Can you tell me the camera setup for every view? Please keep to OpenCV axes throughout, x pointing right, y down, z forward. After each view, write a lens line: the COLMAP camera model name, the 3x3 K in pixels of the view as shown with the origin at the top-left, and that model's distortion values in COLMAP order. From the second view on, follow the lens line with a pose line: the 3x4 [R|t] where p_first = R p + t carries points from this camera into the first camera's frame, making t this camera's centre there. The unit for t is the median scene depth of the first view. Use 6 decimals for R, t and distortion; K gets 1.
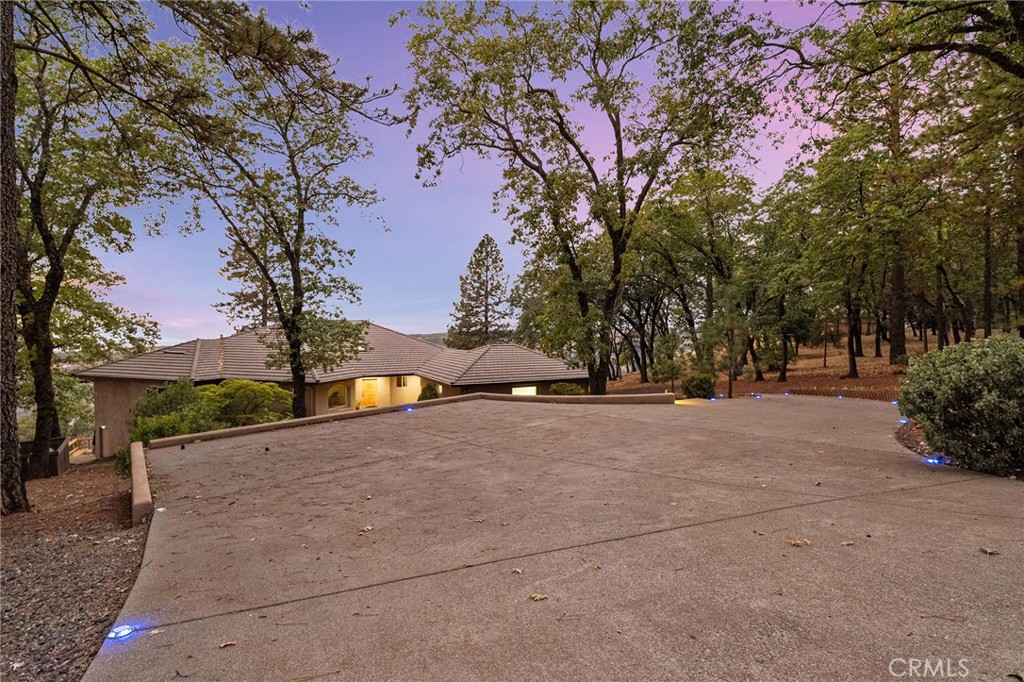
lens RADIAL K [[463.9, 0, 515.6], [0, 463.9, 338.4], [0, 0, 1]] dist [0.001709, -0.000033]
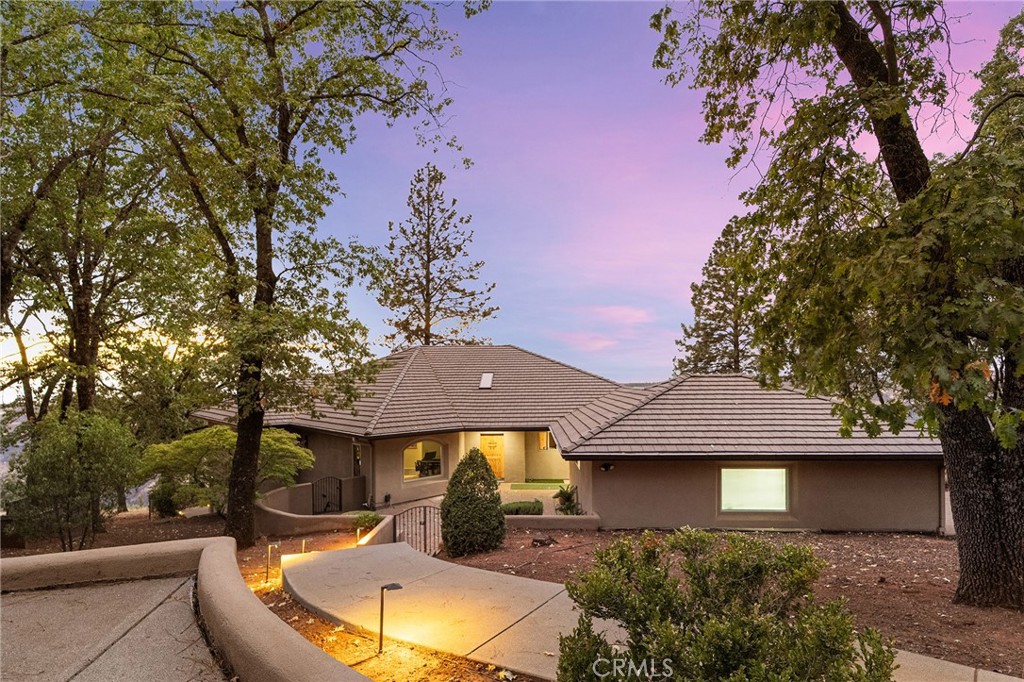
lens RADIAL K [[519.8, 0, 517.1], [0, 519.8, 372.1], [0, 0, 1]] dist [-0.003711, -0.000307]
pose [[0.863312, -0.018331, -0.504337, 0.038216], [0.002657, 0.999491, -0.031780, 0.015713], [0.504663, 0.026096, 0.862922, 0.238936]]
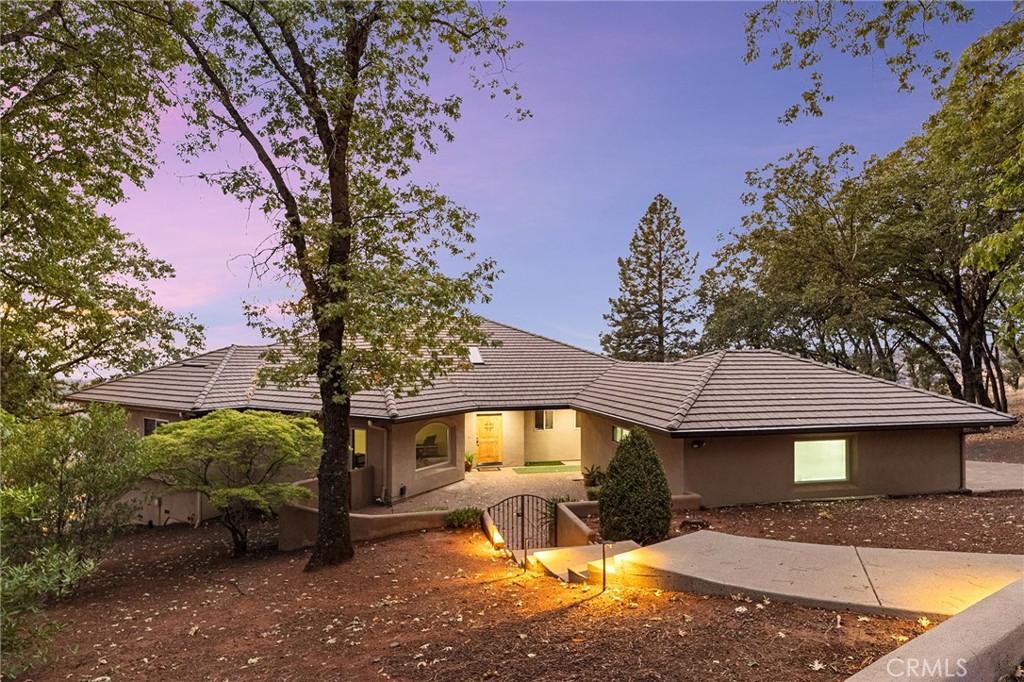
lens RADIAL K [[563.6, 0, 512.1], [0, 563.6, 340.8], [0, 0, 1]] dist [-0.000539, 0.000477]
pose [[0.966851, -0.010633, -0.255122, -0.065413], [-0.000359, 0.999075, -0.042997, 0.016659], [0.255343, 0.041664, 0.965952, 0.199367]]
